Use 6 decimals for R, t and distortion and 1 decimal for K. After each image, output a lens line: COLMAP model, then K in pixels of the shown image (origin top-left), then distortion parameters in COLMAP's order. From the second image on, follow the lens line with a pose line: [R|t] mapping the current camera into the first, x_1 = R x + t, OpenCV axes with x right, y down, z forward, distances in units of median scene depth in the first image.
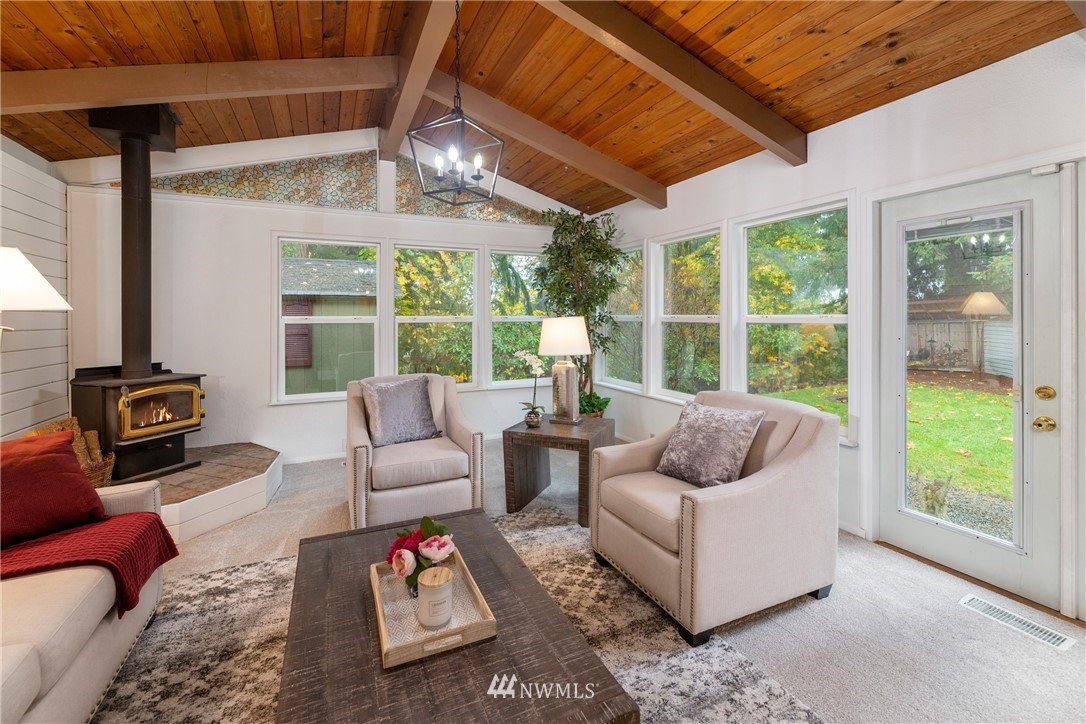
lens RADIAL K [[465.1, 0, 526.2], [0, 465.1, 318.4], [0, 0, 1]] dist [-0.004913, -0.001030]
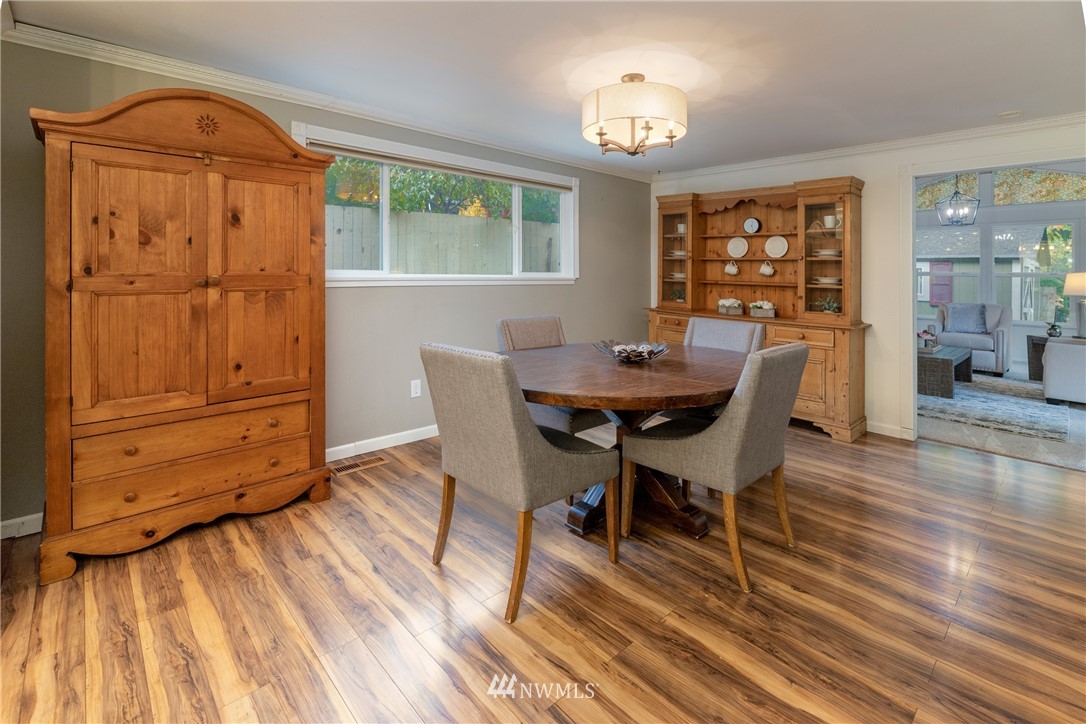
lens RADIAL K [[501.5, 0, 550.7], [0, 501.5, 264.9], [0, 0, 1]] dist [-0.002171, 0.001839]
pose [[0.339979, -0.003439, -0.940427, 1.064262], [-0.019906, 0.999743, -0.010852, 0.027688], [0.940222, 0.022410, 0.339823, -1.293759]]
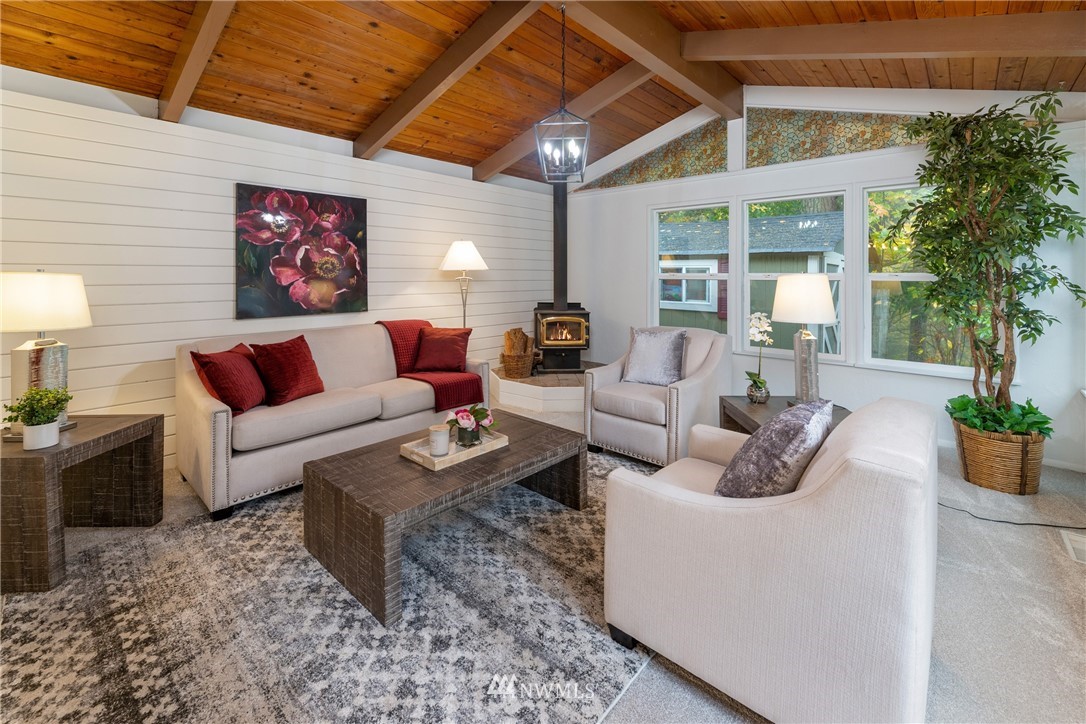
lens RADIAL K [[465.1, 0, 533.8], [0, 465.1, 275.1], [0, 0, 1]] dist [-0.004913, -0.001030]
pose [[0.387644, 0.005629, -0.921792, 0.615059], [-0.007597, 0.999967, 0.002911, -0.000834], [0.921778, 0.005875, 0.387674, 0.274119]]
